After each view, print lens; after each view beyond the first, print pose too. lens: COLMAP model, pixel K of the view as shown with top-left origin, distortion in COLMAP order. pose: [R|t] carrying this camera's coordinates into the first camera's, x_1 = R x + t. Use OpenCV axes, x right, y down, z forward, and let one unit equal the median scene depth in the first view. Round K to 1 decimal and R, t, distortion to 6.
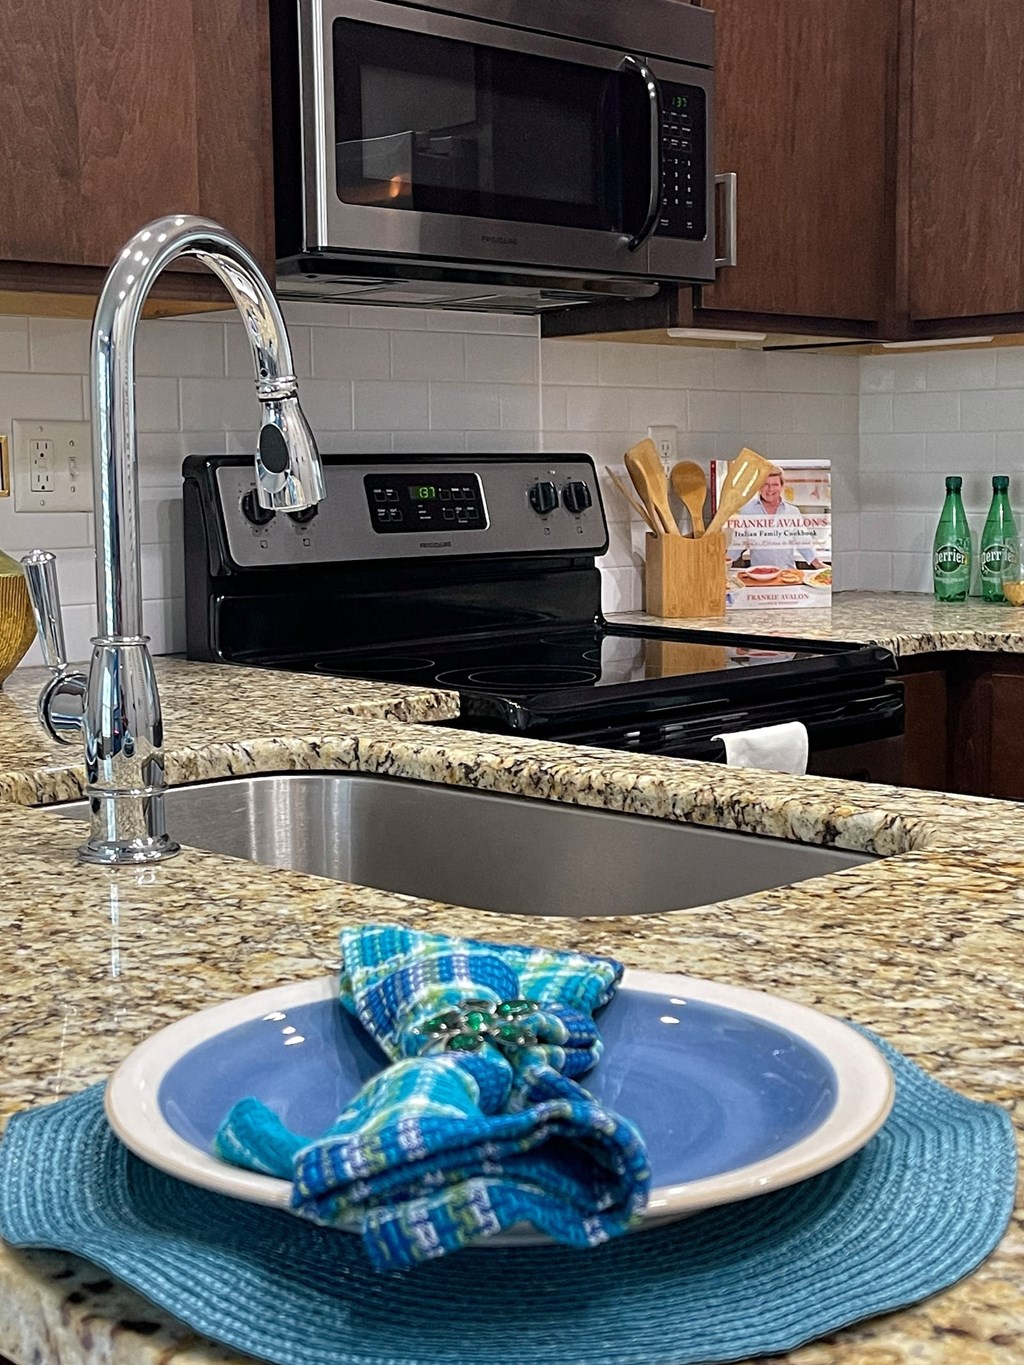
lens RADIAL K [[1902.0, 0, 512.0], [0, 1902.0, 682.5], [0, 0, 1]] dist [-0.096893, 0.086020]
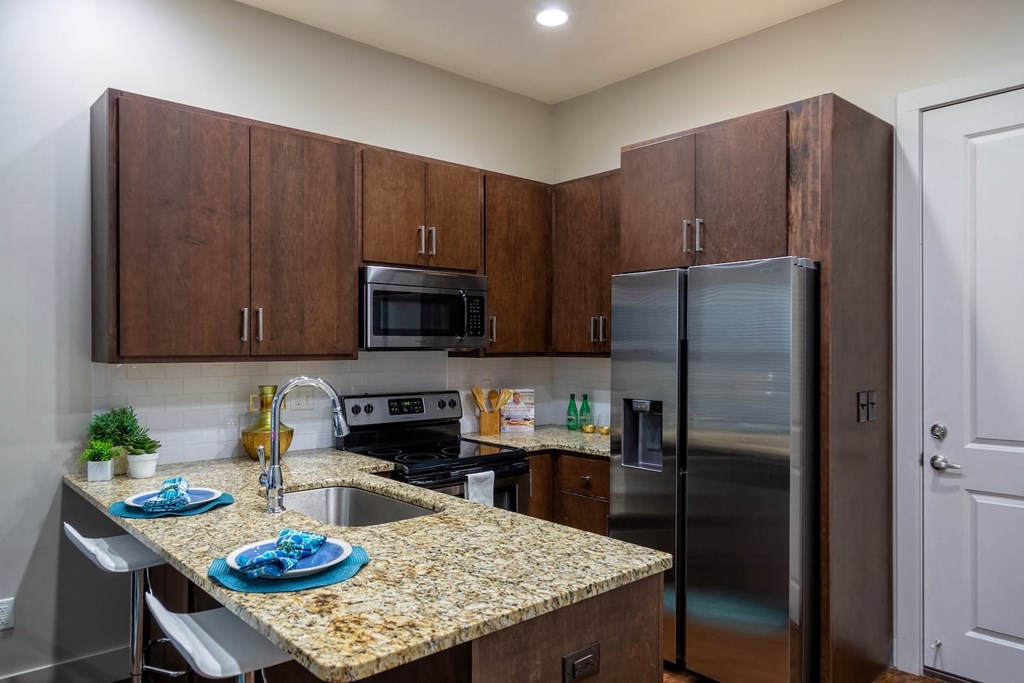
lens RADIAL K [[694.5, 0, 512.0], [0, 694.5, 341.5], [0, 0, 1]] dist [-0.026135, -0.000155]
pose [[0.999063, 0.015636, -0.040361, 0.213266], [-0.020292, 0.992846, -0.117666, -0.064304], [0.038232, 0.118375, 0.992233, -0.357088]]
